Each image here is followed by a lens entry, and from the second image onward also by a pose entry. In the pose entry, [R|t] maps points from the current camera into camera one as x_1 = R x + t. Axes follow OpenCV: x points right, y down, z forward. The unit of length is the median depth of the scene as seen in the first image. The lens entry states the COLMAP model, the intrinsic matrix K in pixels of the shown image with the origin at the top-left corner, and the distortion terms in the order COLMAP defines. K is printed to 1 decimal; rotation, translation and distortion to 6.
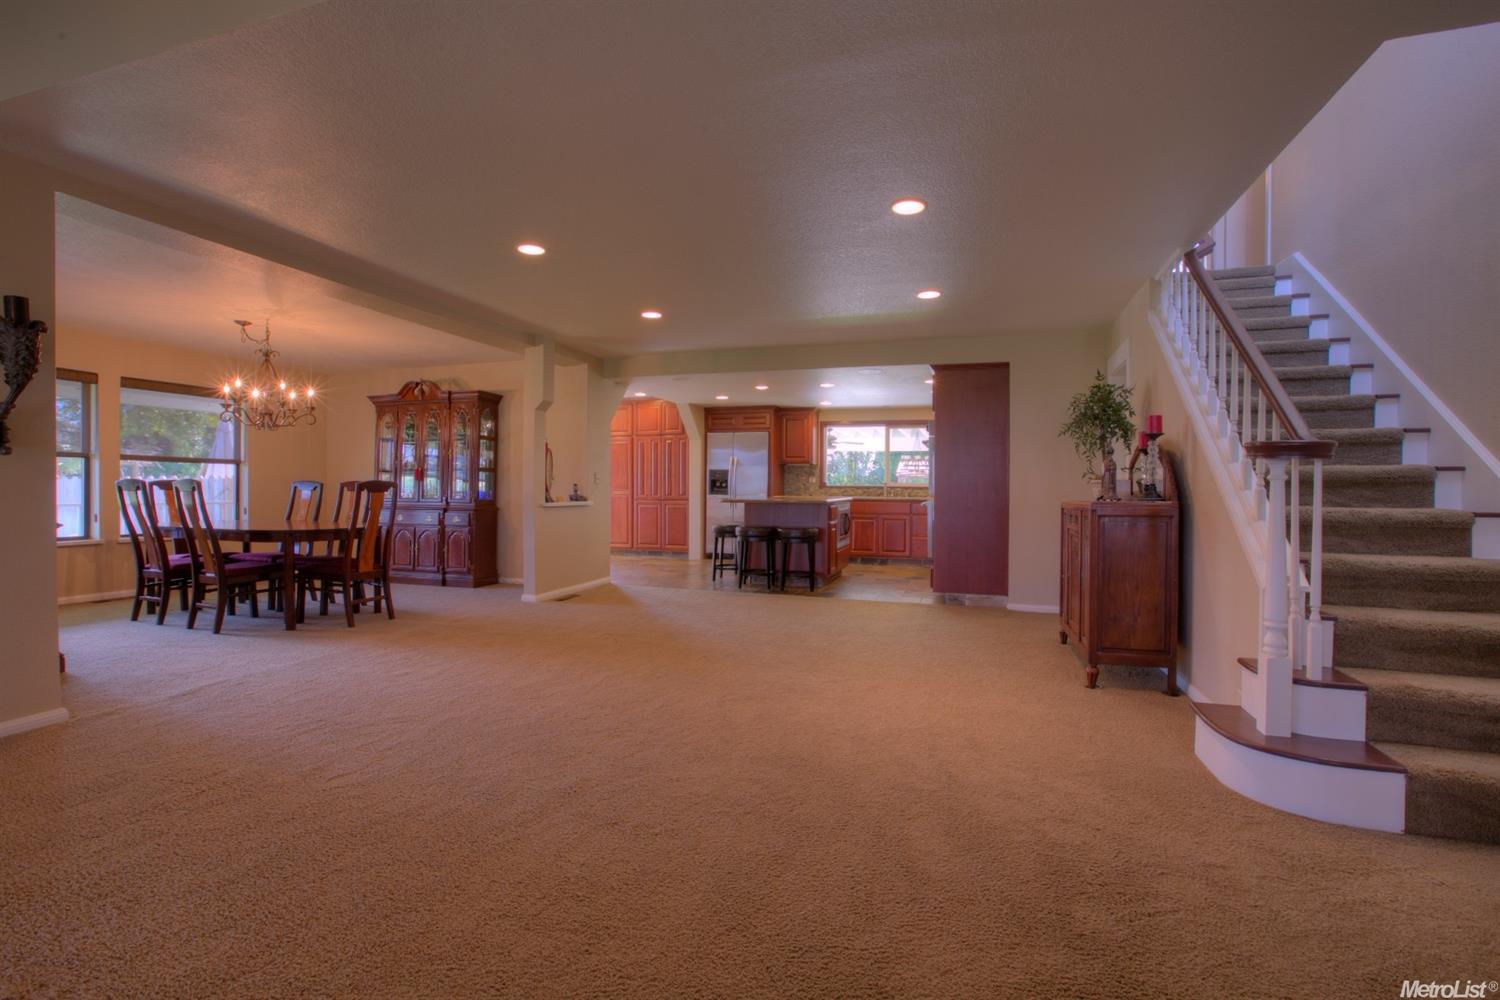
lens RADIAL K [[695.8, 0, 750.0], [0, 695.8, 500.0], [0, 0, 1]] dist [-0.047173, 0.019586]
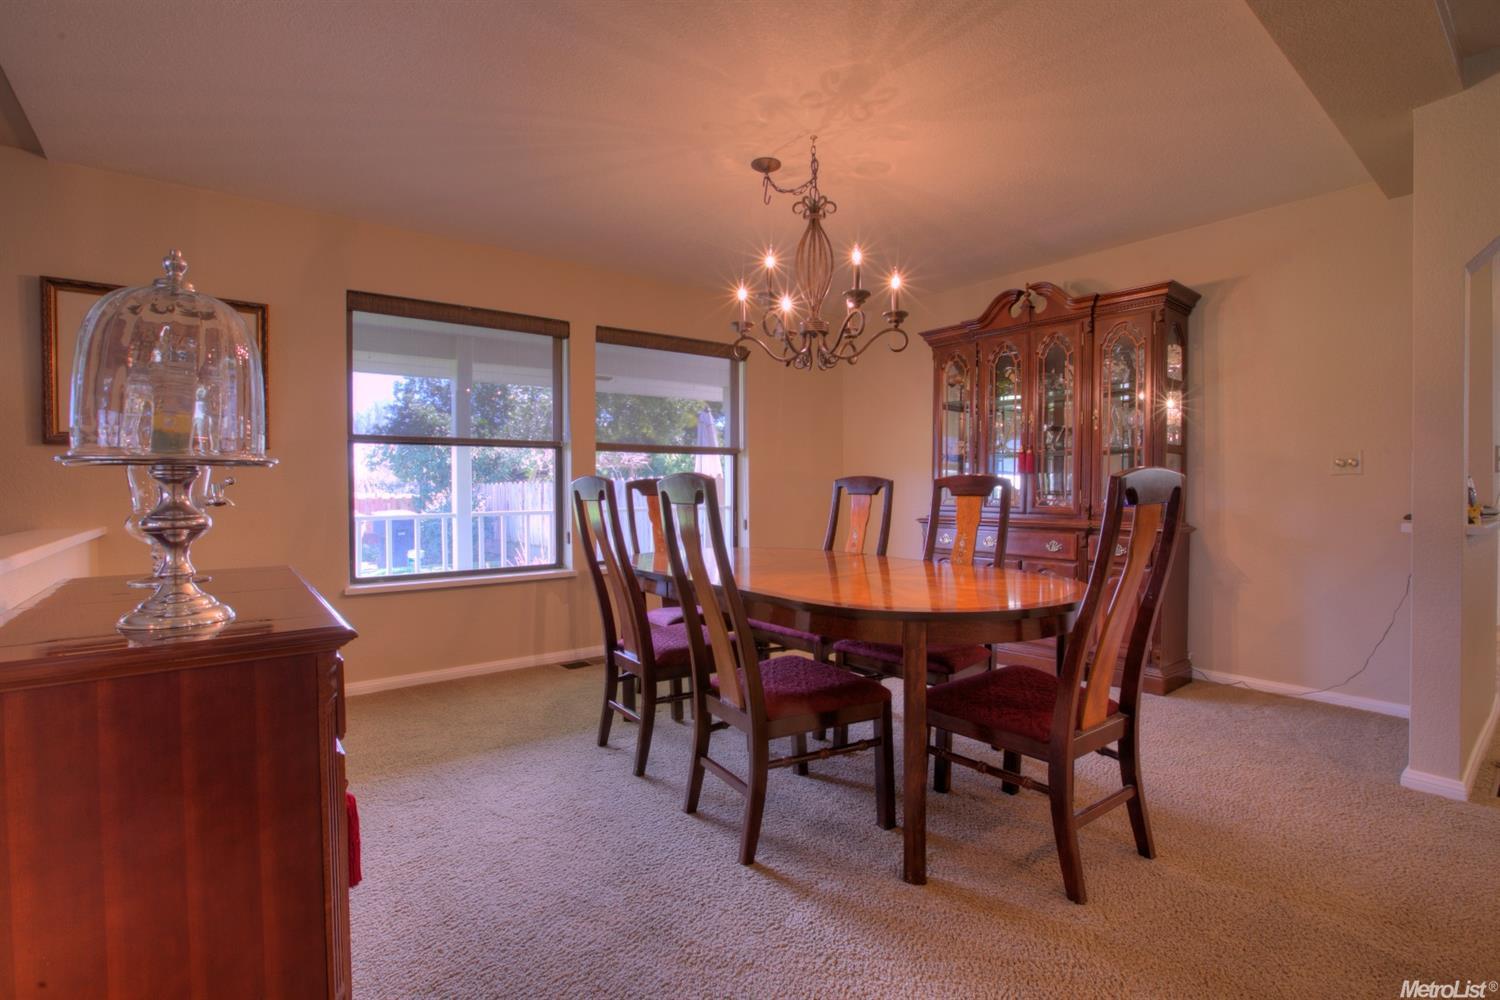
lens RADIAL K [[695.8, 0, 750.0], [0, 695.8, 500.0], [0, 0, 1]] dist [-0.047173, 0.019586]
pose [[0.840220, -0.002316, -0.542241, -0.444304], [0.003914, 0.999991, 0.001793, -0.011366], [0.542231, -0.003629, 0.840221, 0.522352]]
